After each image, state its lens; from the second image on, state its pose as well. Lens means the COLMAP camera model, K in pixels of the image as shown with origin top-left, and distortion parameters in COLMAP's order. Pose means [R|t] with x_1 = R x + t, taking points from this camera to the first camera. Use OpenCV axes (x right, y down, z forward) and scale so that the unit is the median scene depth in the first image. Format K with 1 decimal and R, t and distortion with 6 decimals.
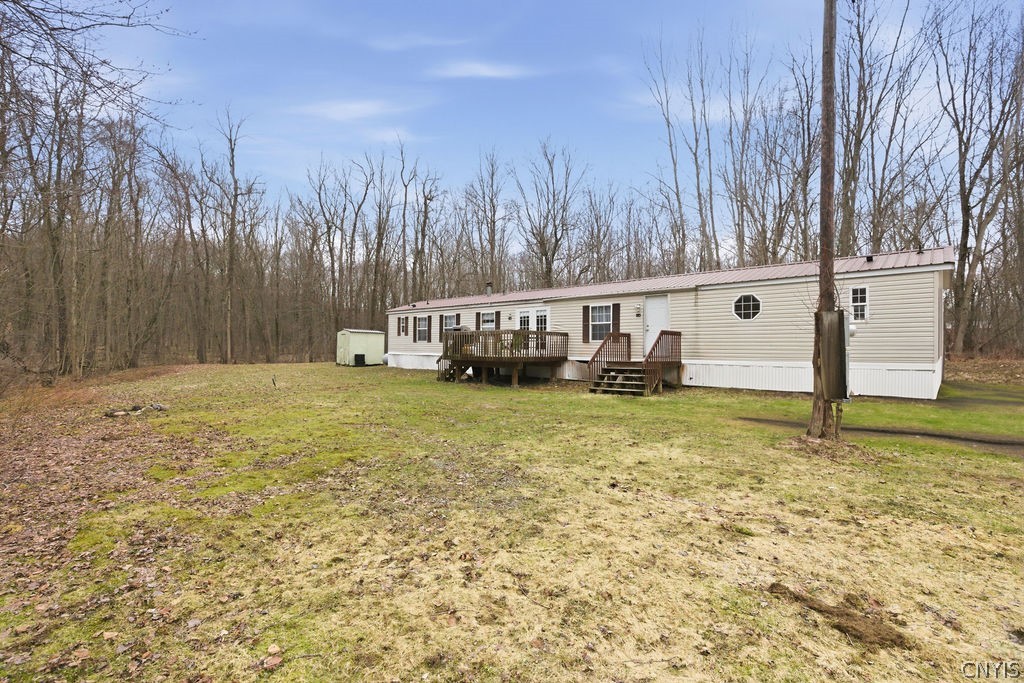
lens RADIAL K [[458.6, 0, 511.1], [0, 458.6, 344.1], [0, 0, 1]] dist [-0.002412, 0.000615]
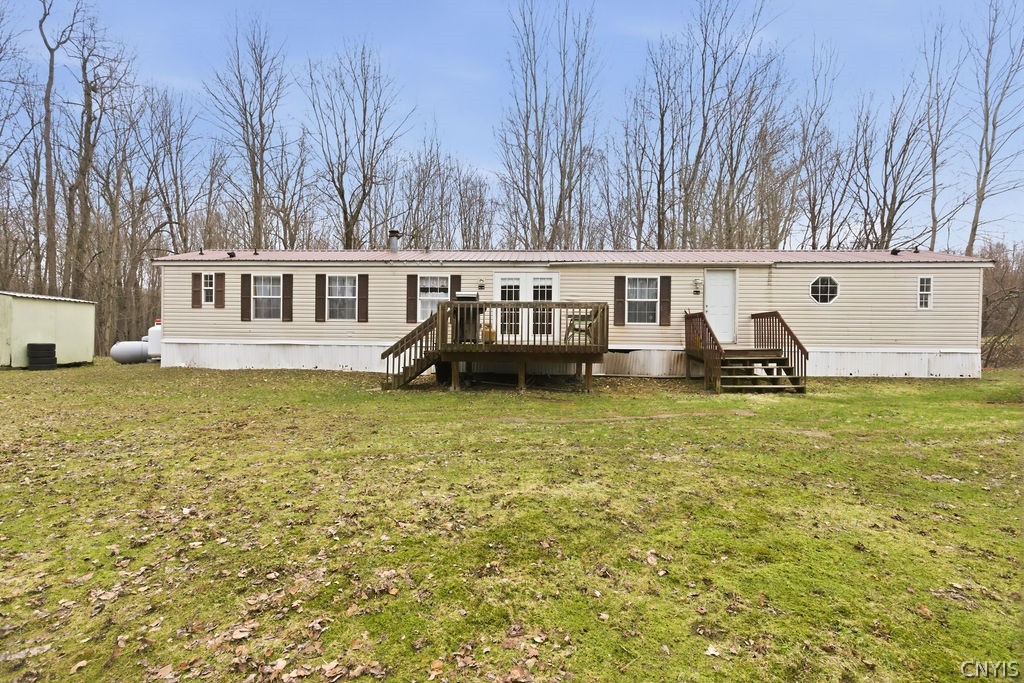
lens RADIAL K [[458.6, 0, 512.0], [0, 458.6, 335.6], [0, 0, 1]] dist [-0.002412, 0.000615]
pose [[0.767192, -0.000764, 0.641417, -0.392427], [-0.008933, 0.999890, 0.011876, 0.005419], [-0.641355, -0.014841, 0.767100, 0.462422]]
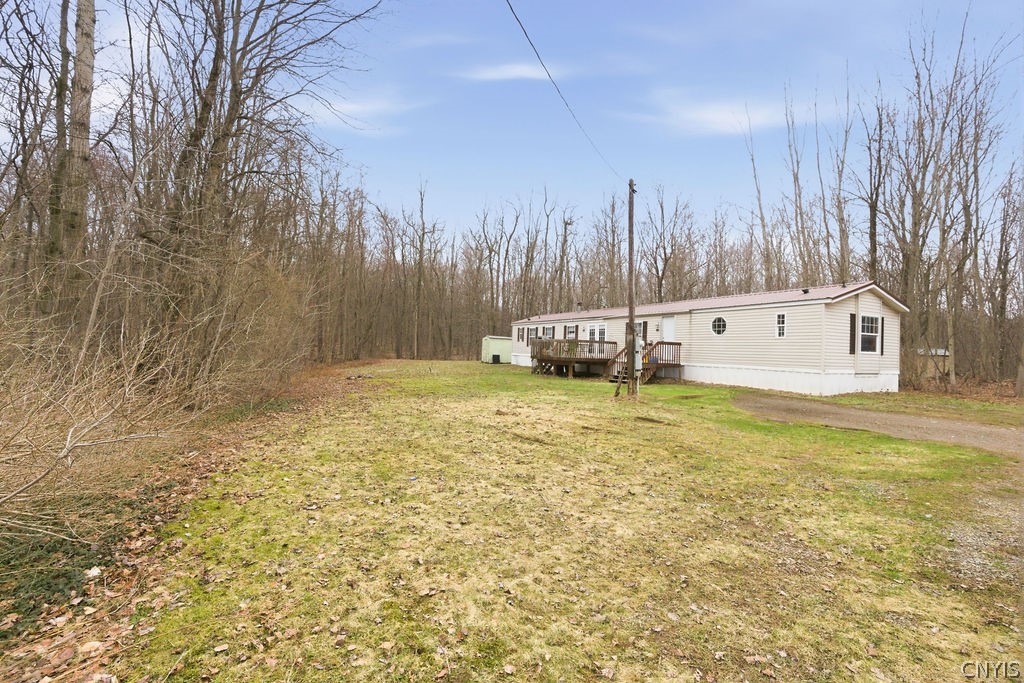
lens RADIAL K [[458.6, 0, 512.3], [0, 458.6, 339.2], [0, 0, 1]] dist [-0.002412, 0.000615]
pose [[0.934962, 0.016243, -0.354375, 0.283143], [-0.024425, 0.999528, -0.018626, 0.000794], [0.353905, 0.026070, 0.934918, -0.354682]]
